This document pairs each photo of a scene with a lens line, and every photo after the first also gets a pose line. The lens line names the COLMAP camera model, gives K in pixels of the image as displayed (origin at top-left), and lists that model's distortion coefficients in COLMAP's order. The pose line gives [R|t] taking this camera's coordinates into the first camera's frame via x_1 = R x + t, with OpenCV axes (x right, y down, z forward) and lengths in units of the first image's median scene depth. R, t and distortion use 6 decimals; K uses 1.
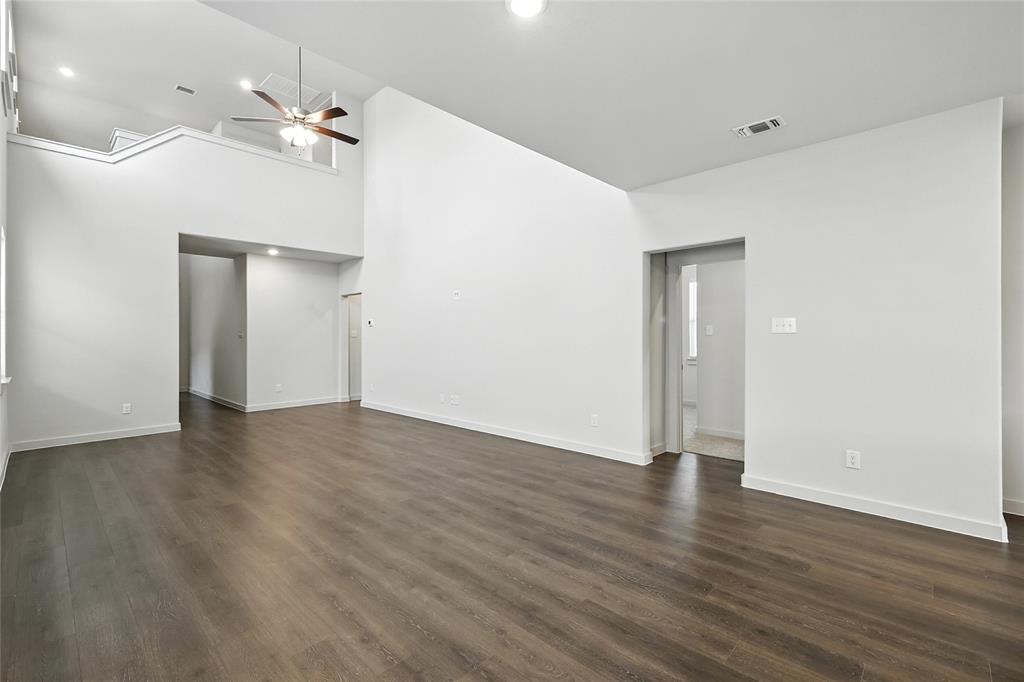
lens RADIAL K [[453.3, 0, 515.2], [0, 453.3, 334.5], [0, 0, 1]] dist [0.000670, 0.000110]
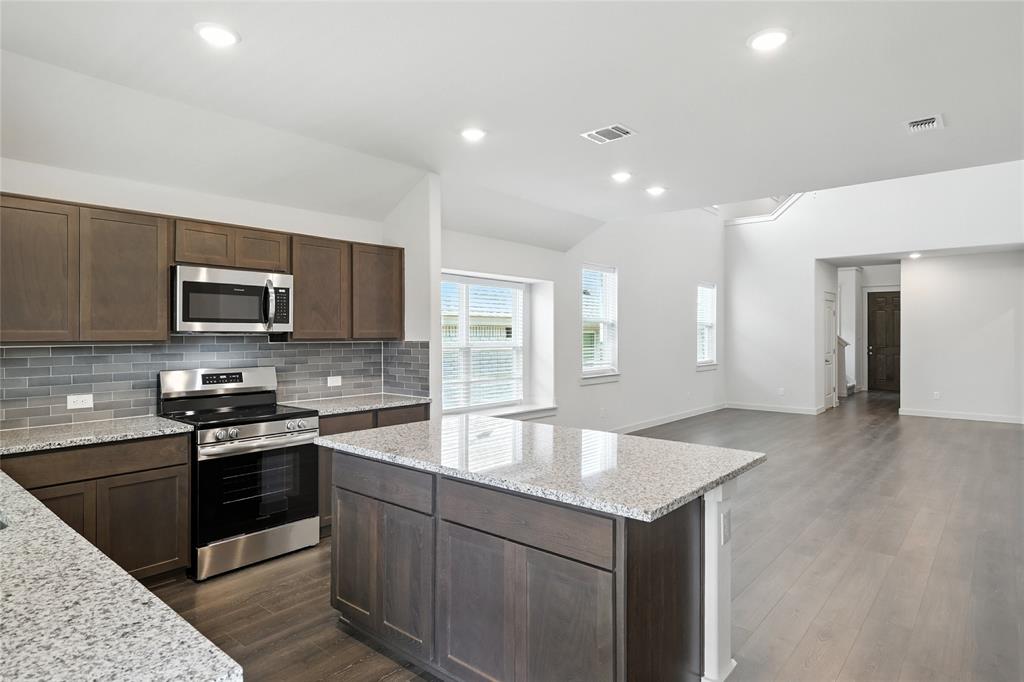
lens RADIAL K [[575.9, 0, 513.6], [0, 575.9, 331.7], [0, 0, 1]] dist [-0.000745, 0.000448]
pose [[0.048072, 0.005684, -0.998828, 0.988305], [0.006903, 0.999958, 0.006023, -0.042550], [0.998820, -0.007185, 0.048031, 0.085671]]
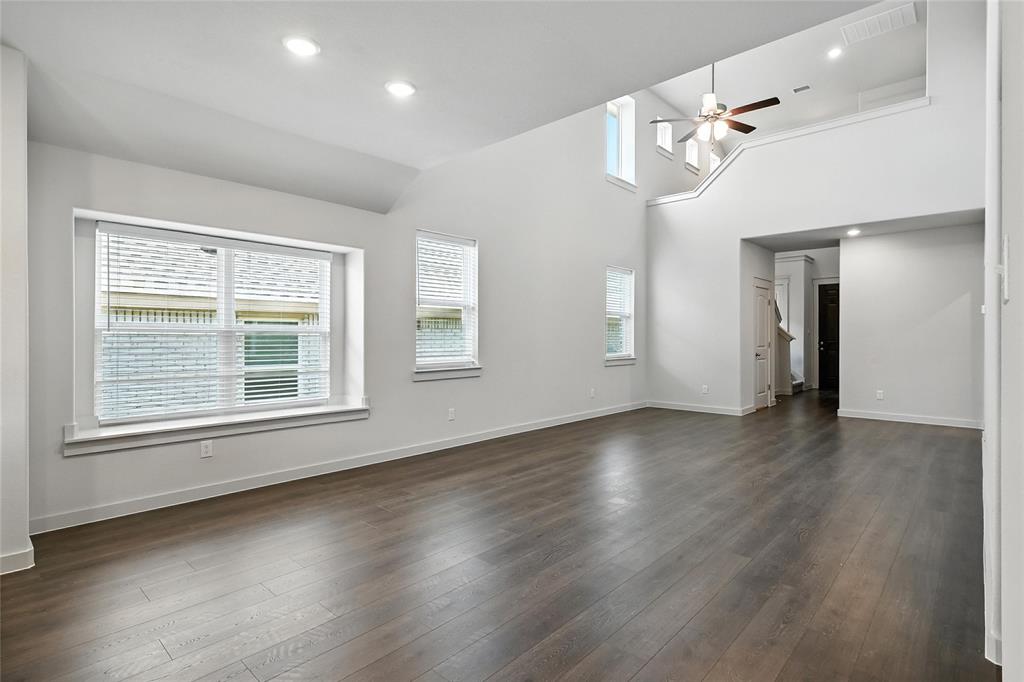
lens RADIAL K [[510.8, 0, 513.3], [0, 510.8, 339.0], [0, 0, 1]] dist [0.002046, -0.000042]
pose [[0.015953, 0.015615, -0.999751, 0.608504], [0.005502, 0.999862, 0.015705, -0.000106], [0.999858, -0.005752, 0.015865, 0.493641]]
